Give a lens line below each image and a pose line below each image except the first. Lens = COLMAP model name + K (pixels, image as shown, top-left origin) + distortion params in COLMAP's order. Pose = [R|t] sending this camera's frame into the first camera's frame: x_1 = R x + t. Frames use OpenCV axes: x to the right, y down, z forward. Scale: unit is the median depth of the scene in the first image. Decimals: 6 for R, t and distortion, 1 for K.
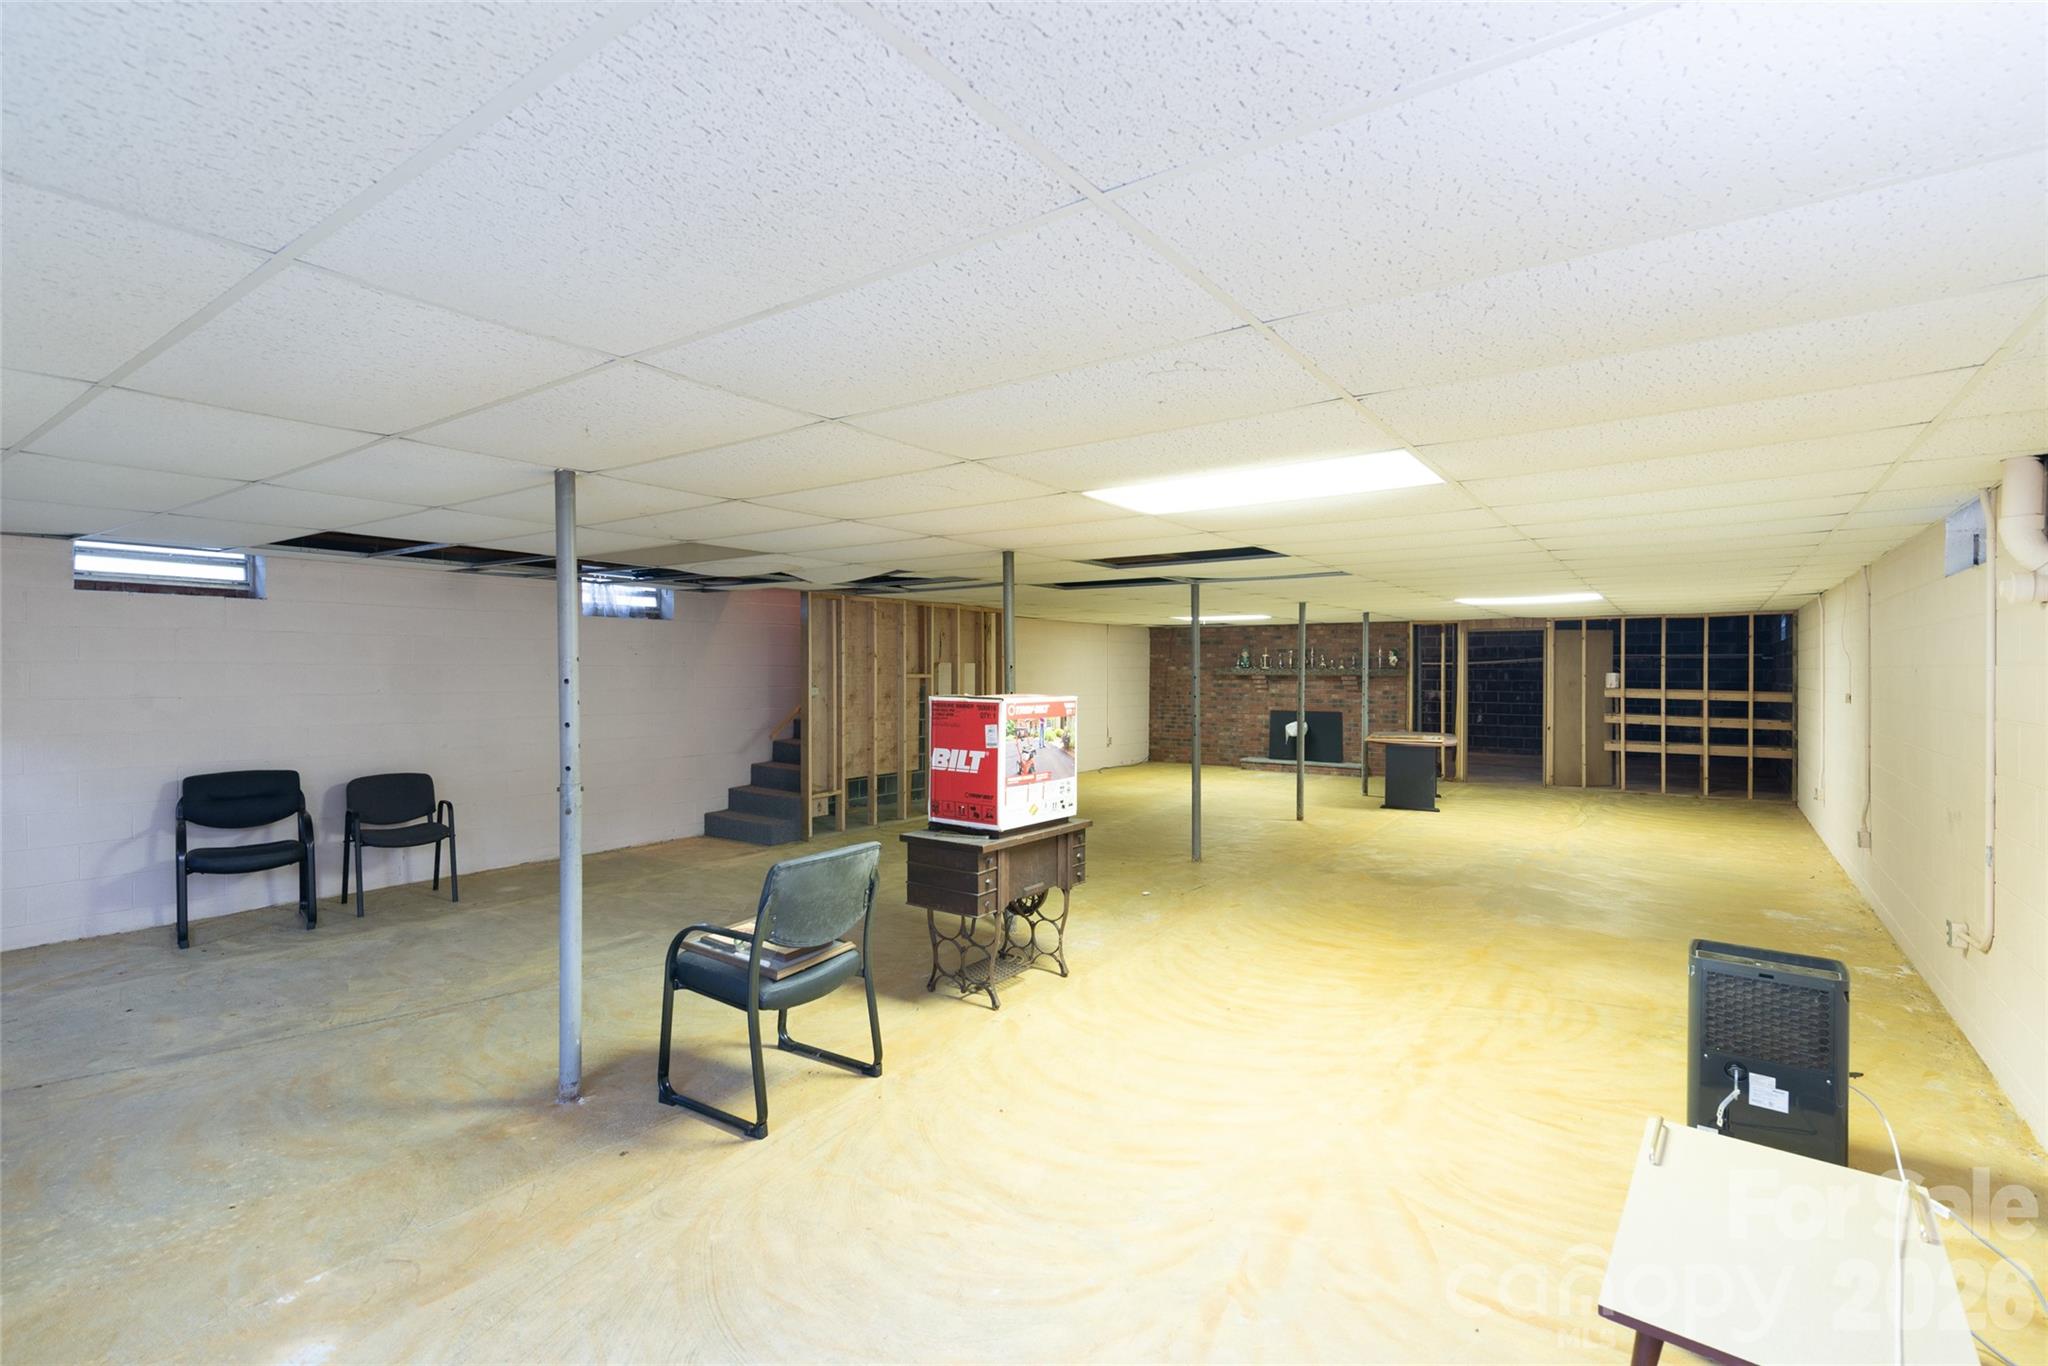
lens RADIAL K [[942.0, 0, 1024.0], [0, 942.0, 683.0], [0, 0, 1]] dist [0.020150, 0.000165]
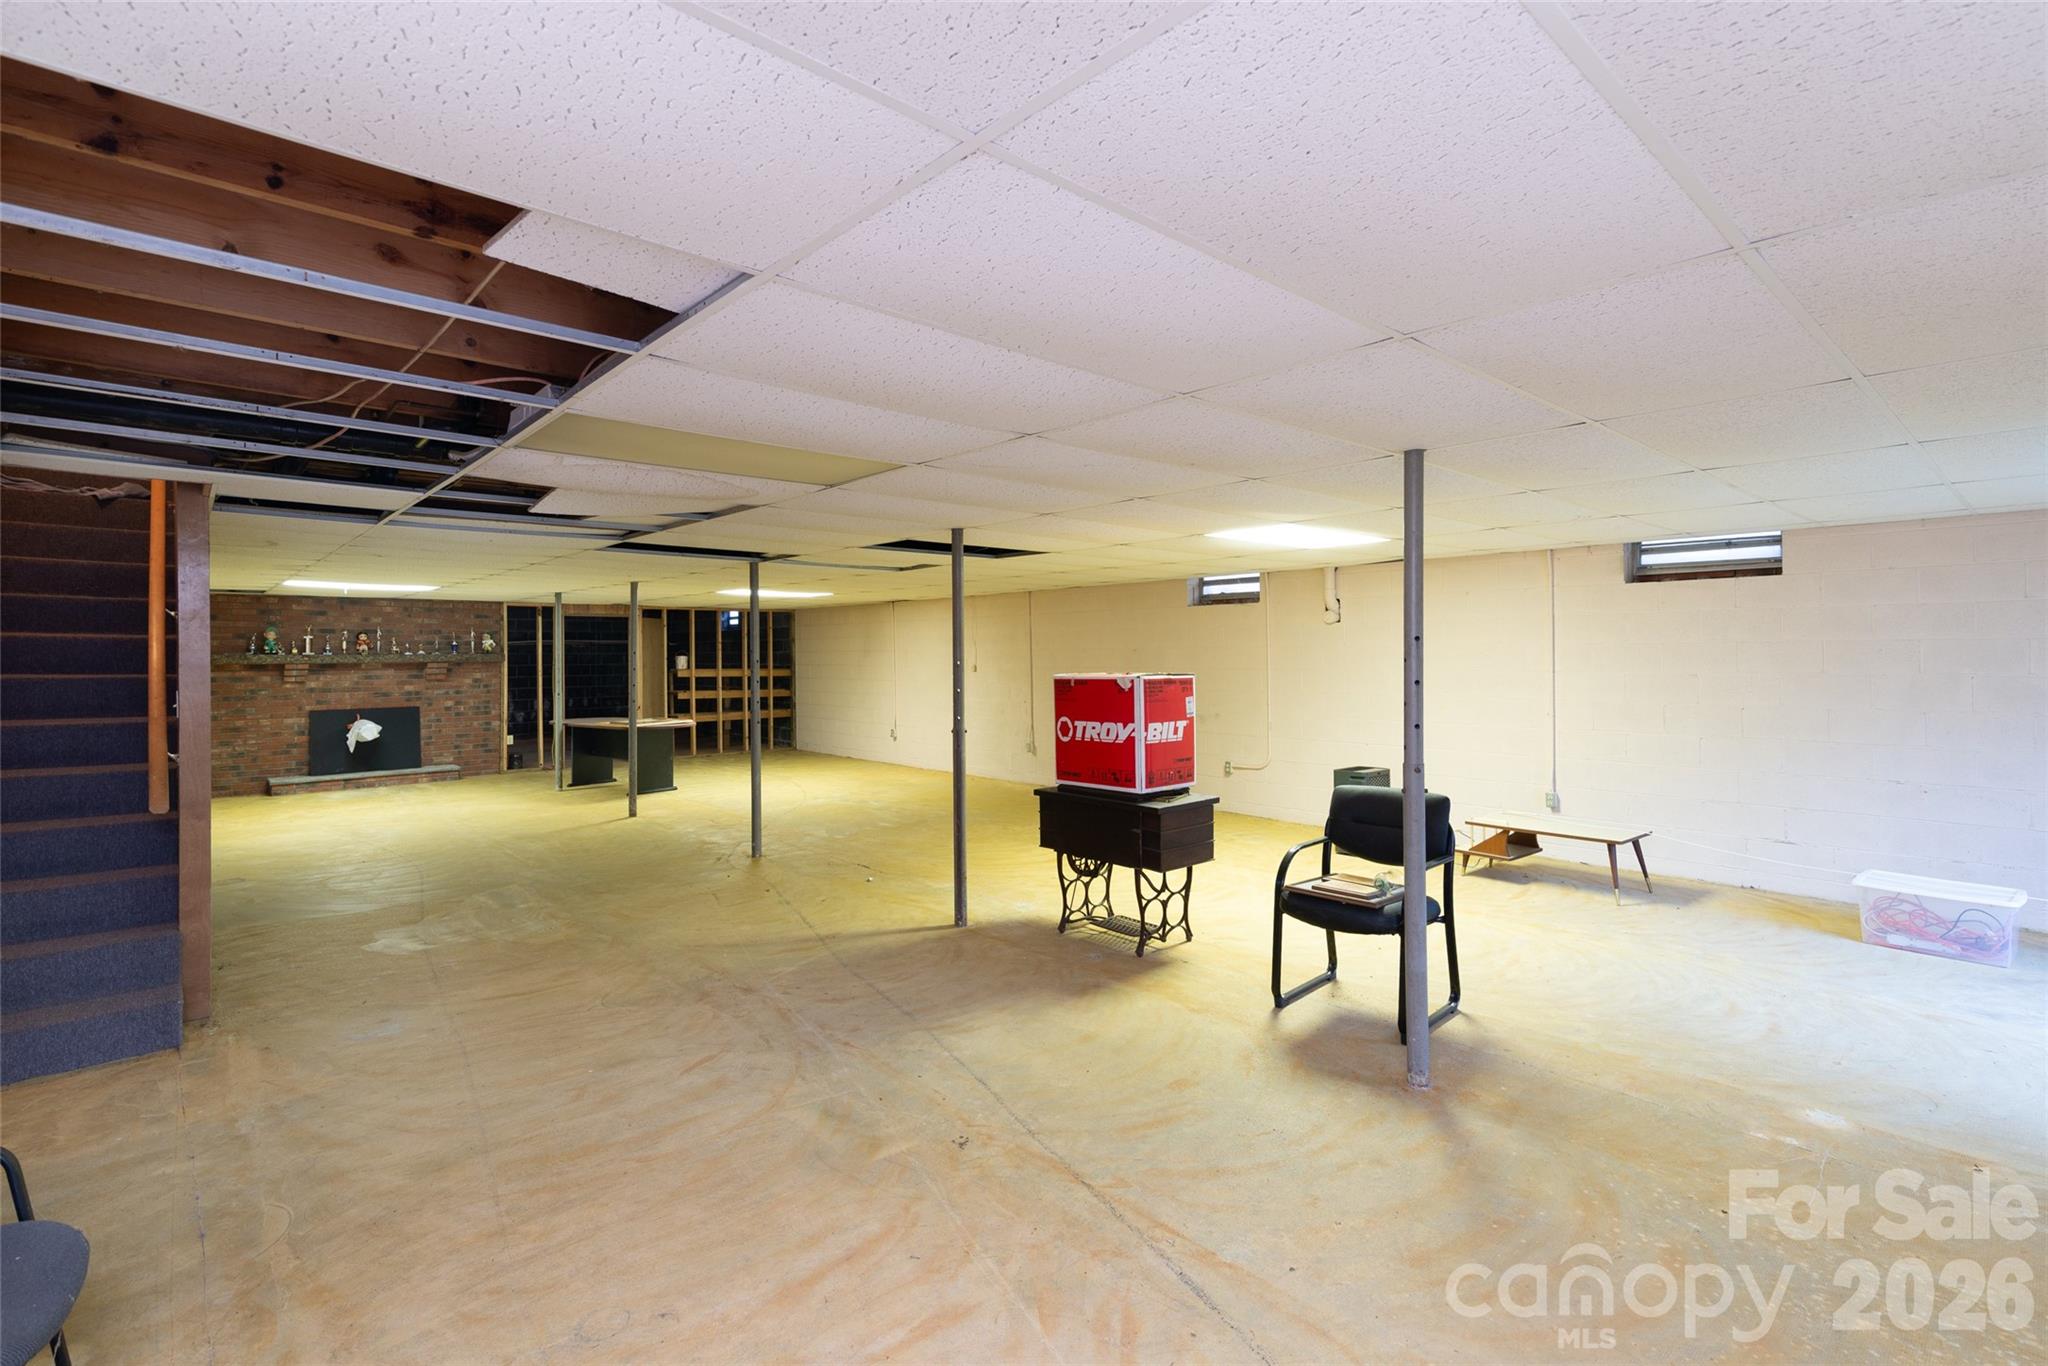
lens RADIAL K [[958.3, 0, 1026.8], [0, 958.3, 653.0], [0, 0, 1]] dist [0.015235, 0.000053]
pose [[0.191012, -0.004748, 0.981576, -0.490256], [0.022148, 0.999755, 0.000526, -0.005952], [-0.981338, 0.021639, 0.191070, 0.382944]]
